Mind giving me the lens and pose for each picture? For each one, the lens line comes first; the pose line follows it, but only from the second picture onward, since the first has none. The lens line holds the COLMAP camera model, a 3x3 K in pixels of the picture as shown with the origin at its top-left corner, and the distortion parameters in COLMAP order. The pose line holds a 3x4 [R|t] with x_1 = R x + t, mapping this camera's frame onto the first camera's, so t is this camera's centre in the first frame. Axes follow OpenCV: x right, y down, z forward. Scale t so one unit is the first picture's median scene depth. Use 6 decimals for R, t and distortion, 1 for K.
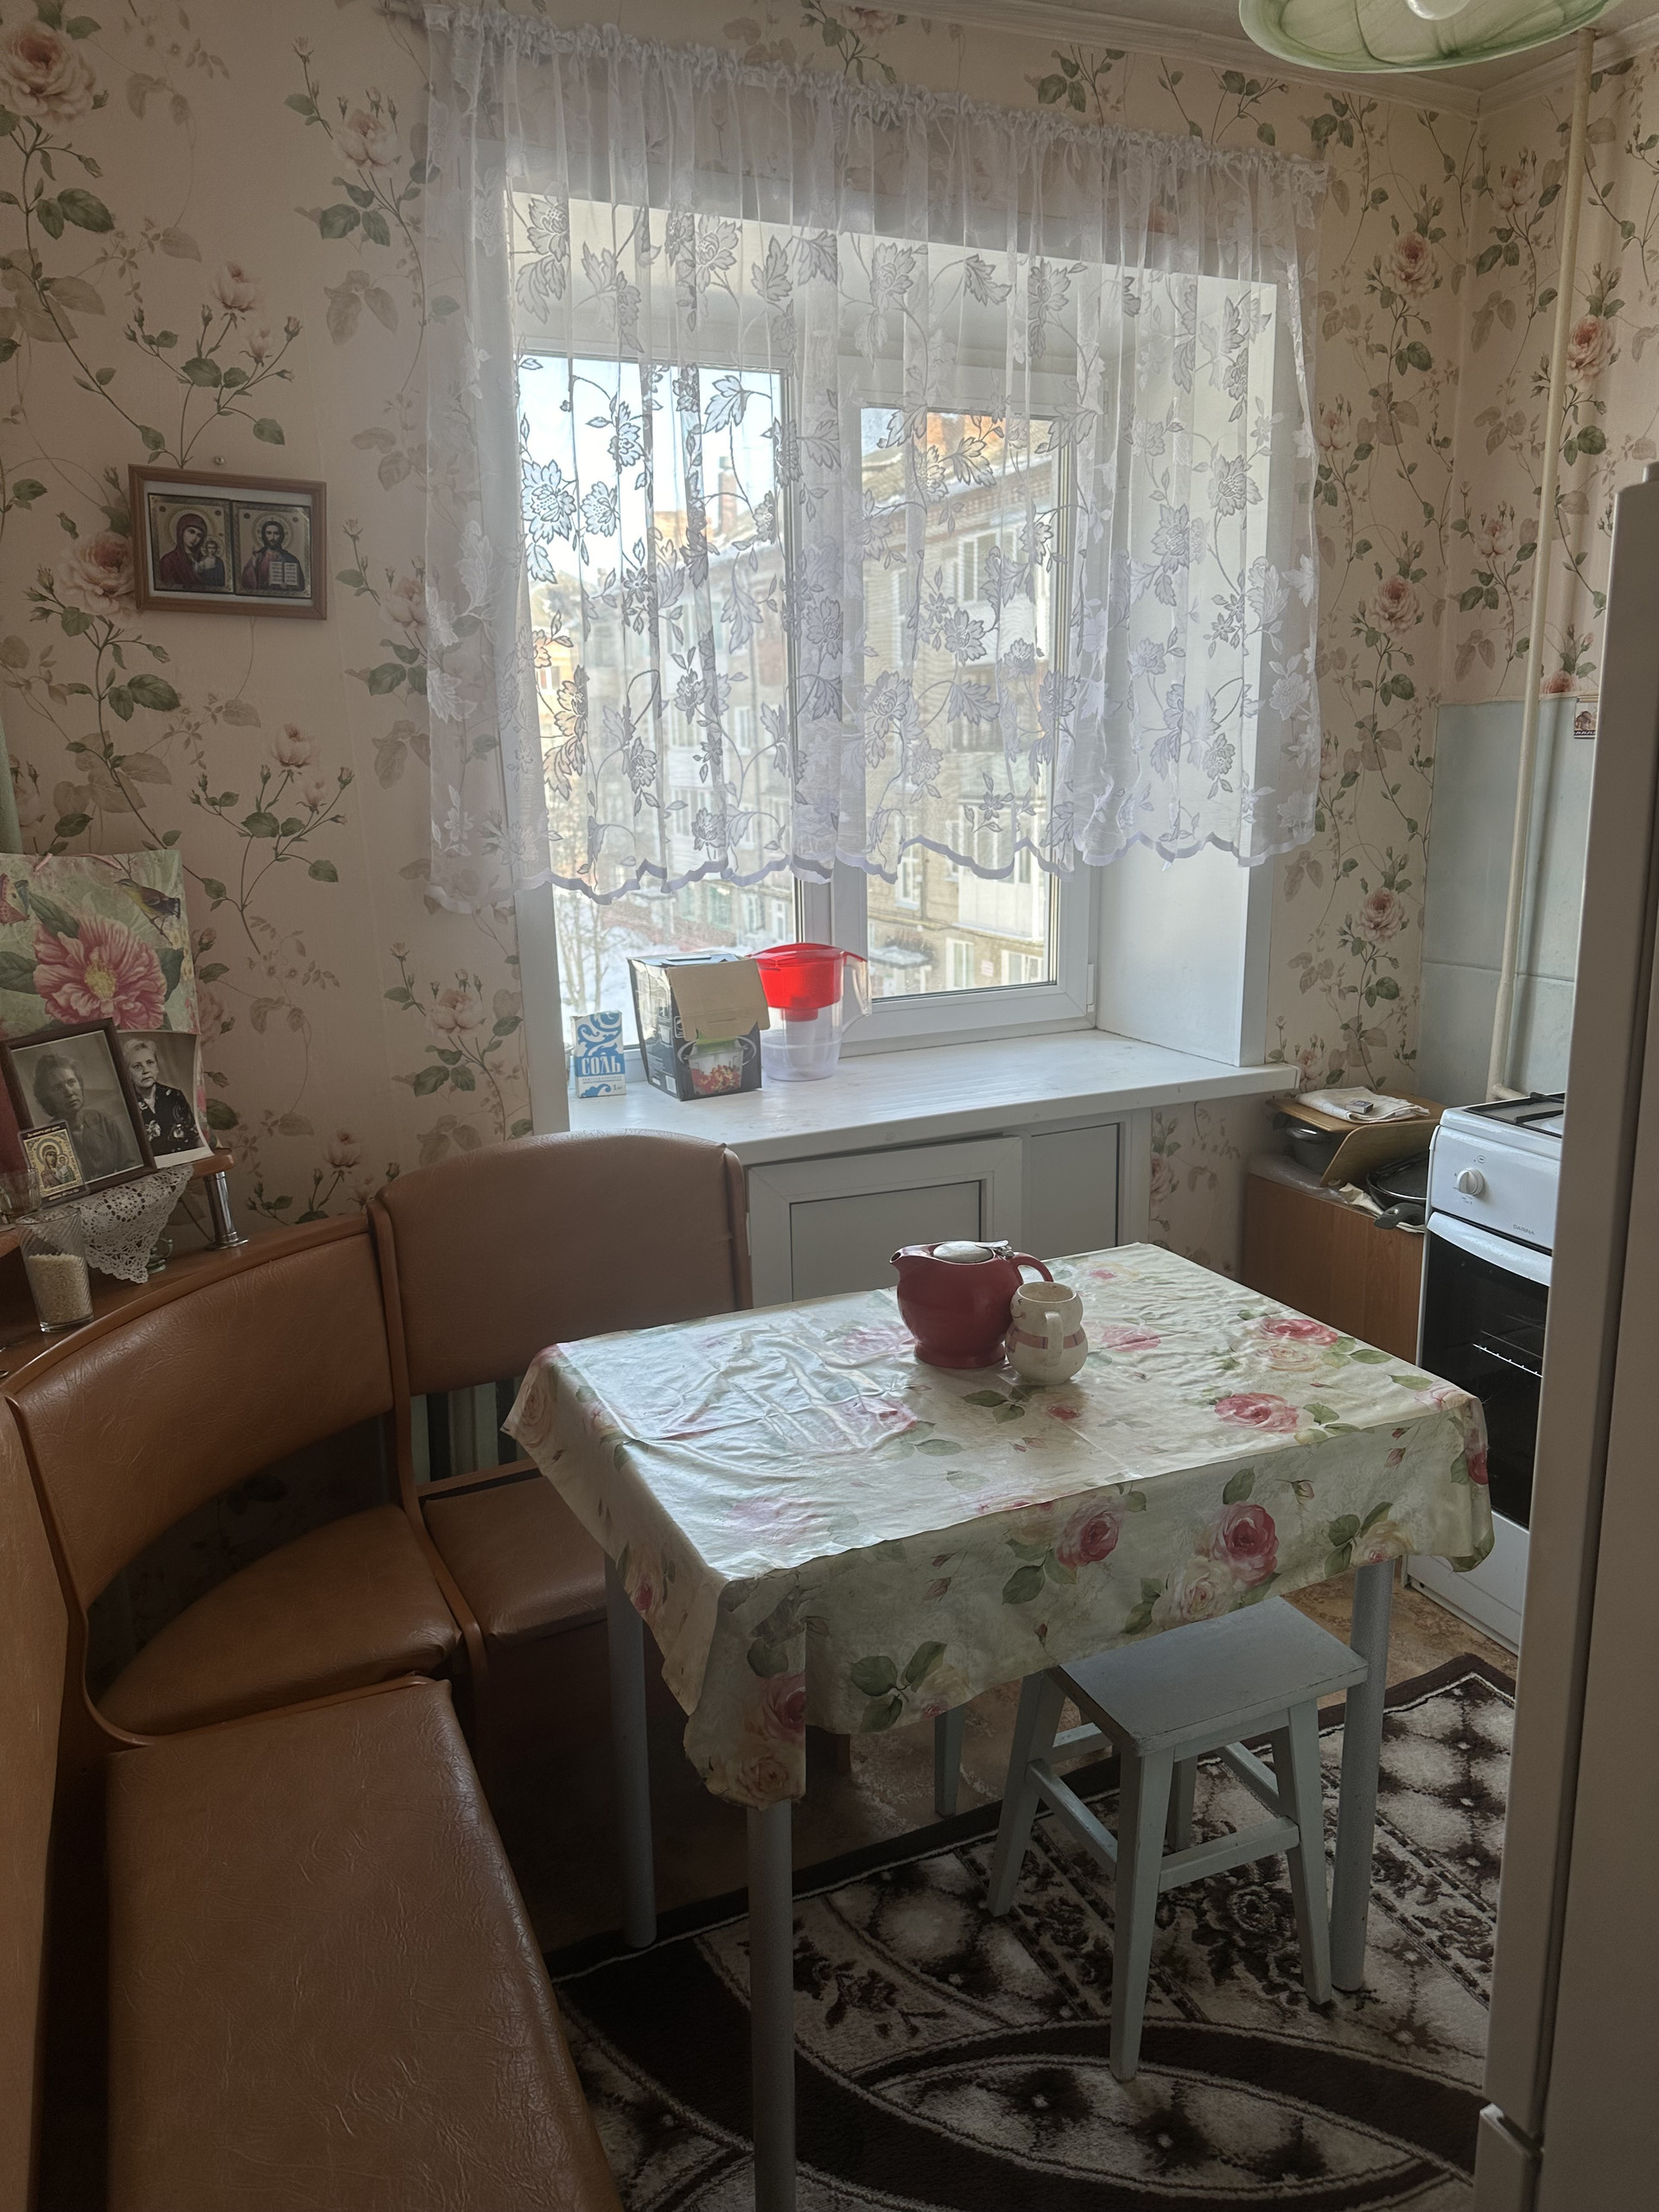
lens RADIAL K [[1576.3, 0, 840.4], [0, 1576.3, 1094.9], [0, 0, 1]] dist [0.049471, -0.045998]
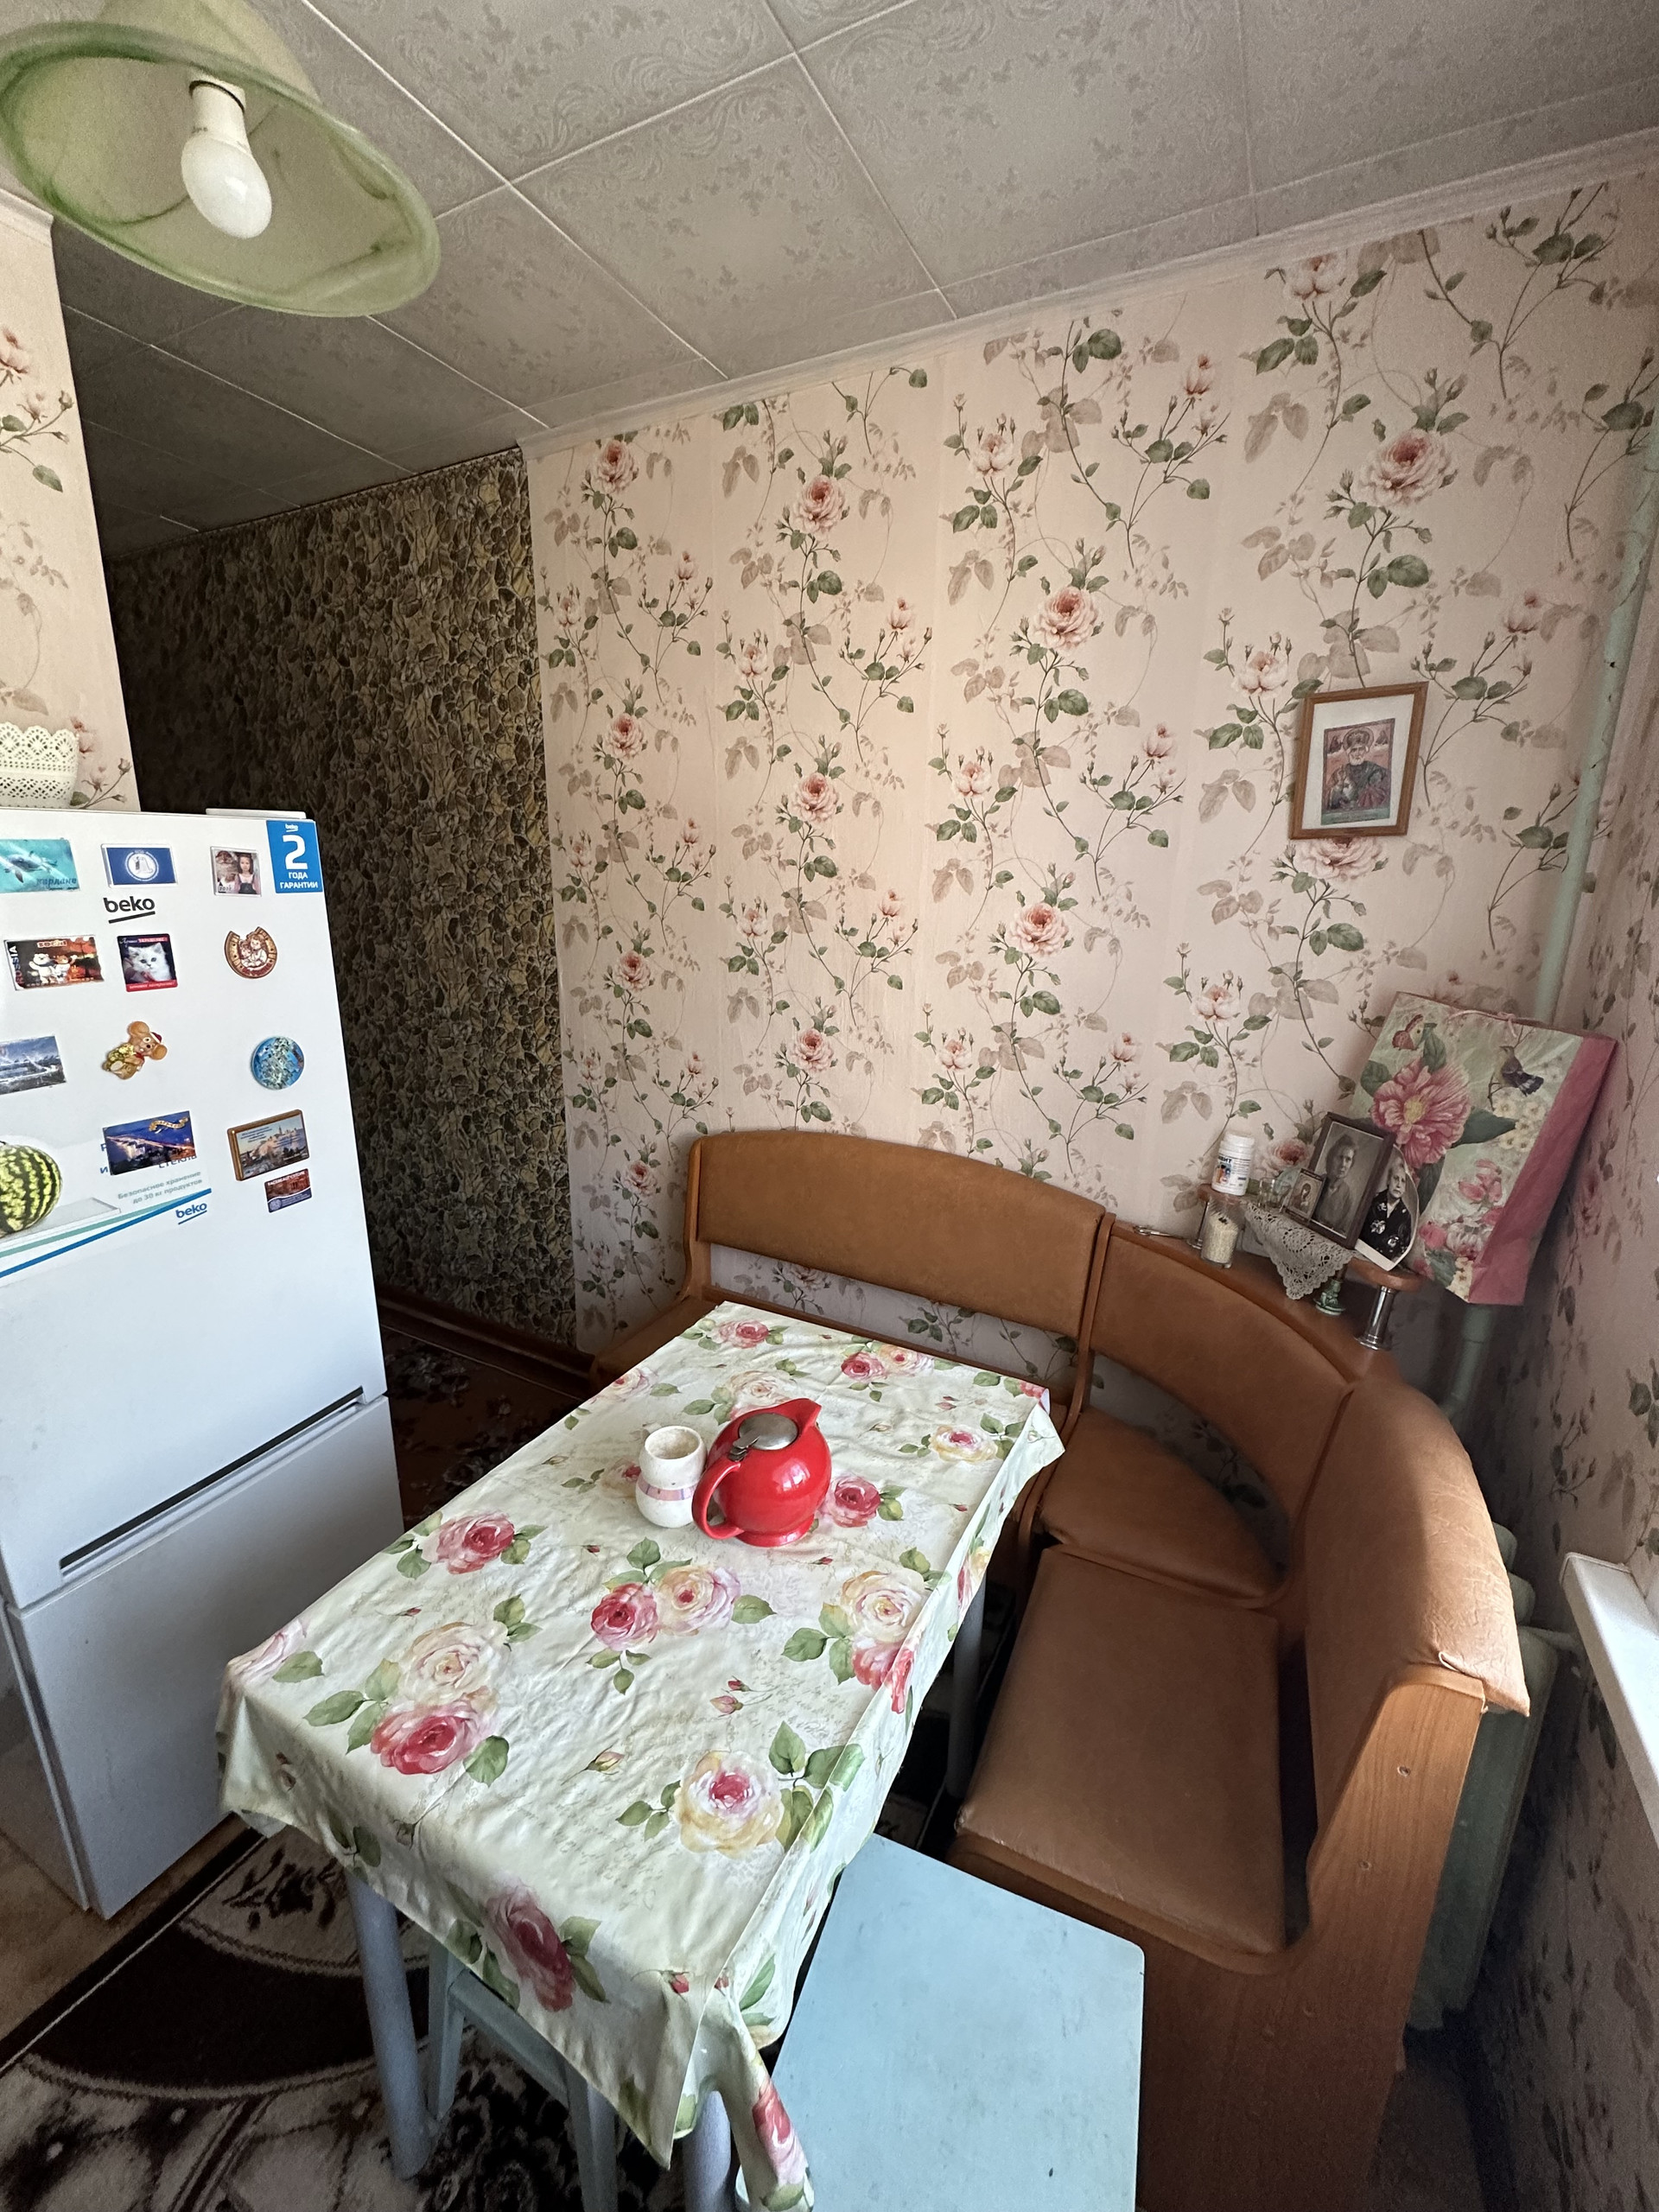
lens RADIAL K [[890.0, 0, 832.4], [0, 890.0, 1099.9], [0, 0, 1]] dist [0.009616, 0.000045]
pose [[-0.801433, 0.149397, -0.579125, 0.292548], [-0.137184, 0.896565, 0.421132, -0.288291], [0.582139, 0.416956, -0.698041, 1.121494]]
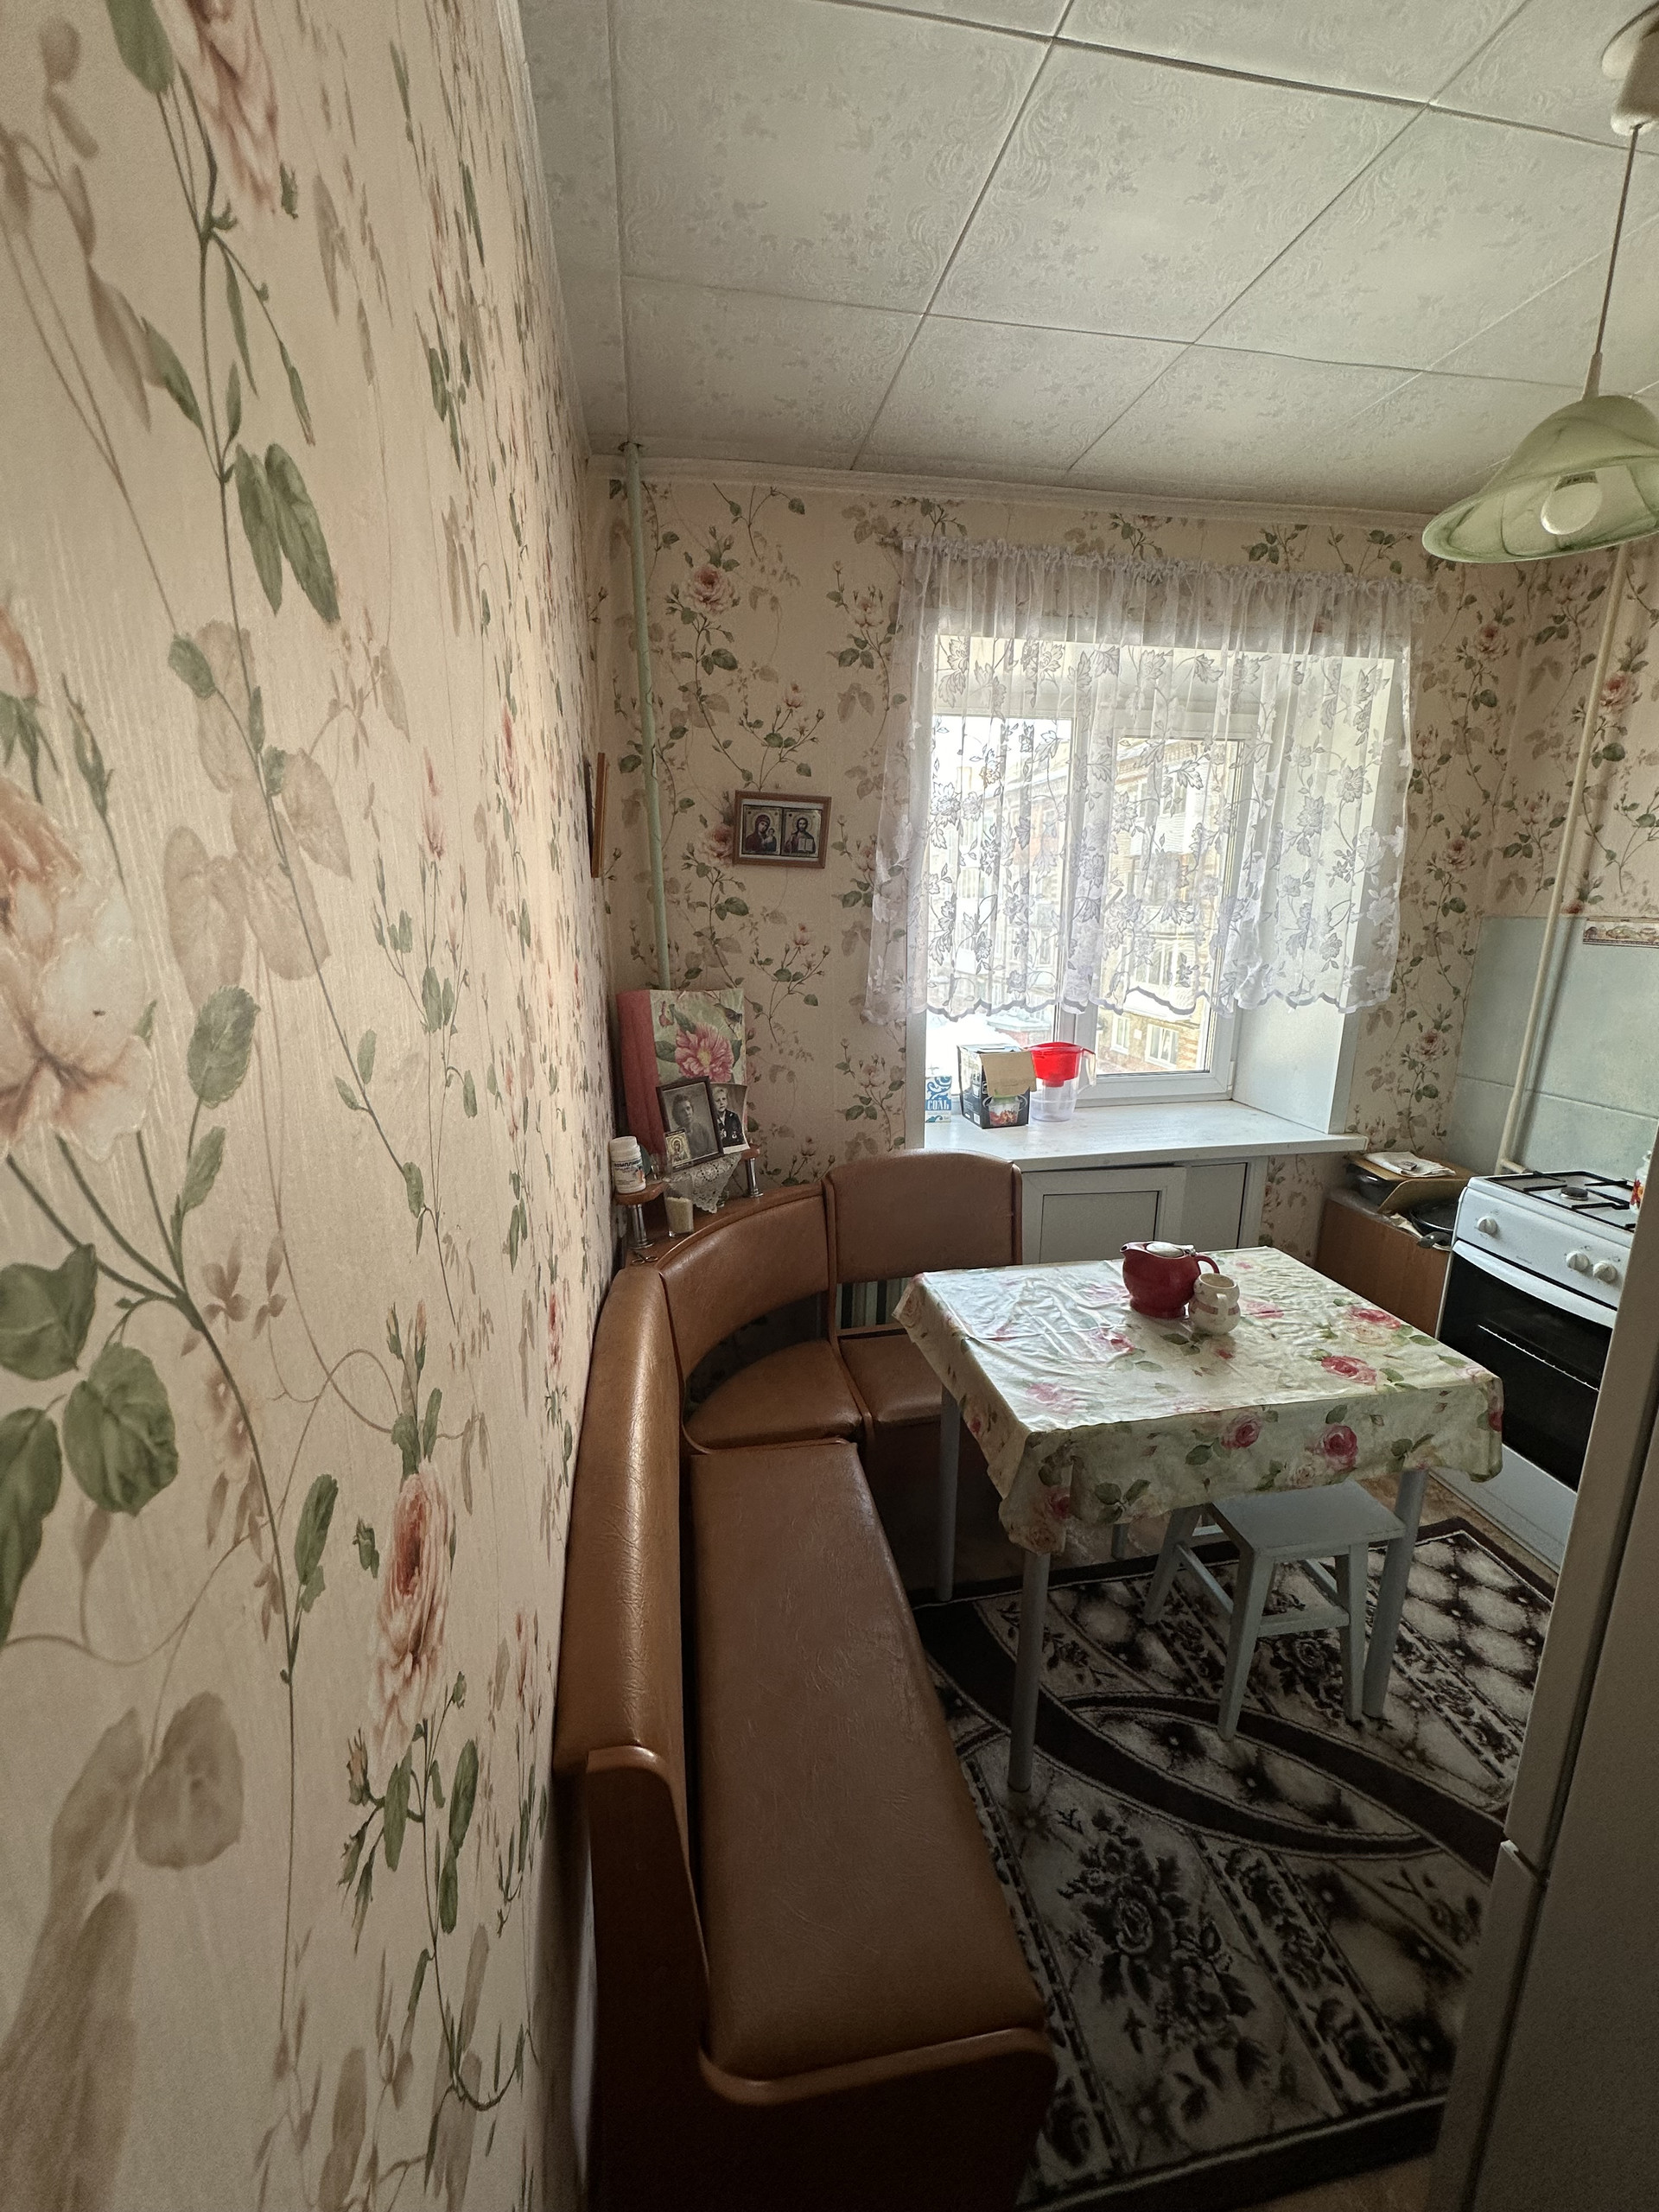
lens RADIAL K [[890.0, 0, 831.3], [0, 890.0, 1103.3], [0, 0, 1]] dist [0.009616, 0.000045]
pose [[0.970580, 0.075877, -0.228509, -0.054252], [-0.073697, 0.997117, 0.018071, -0.041910], [0.229222, -0.000699, 0.973374, -0.027478]]
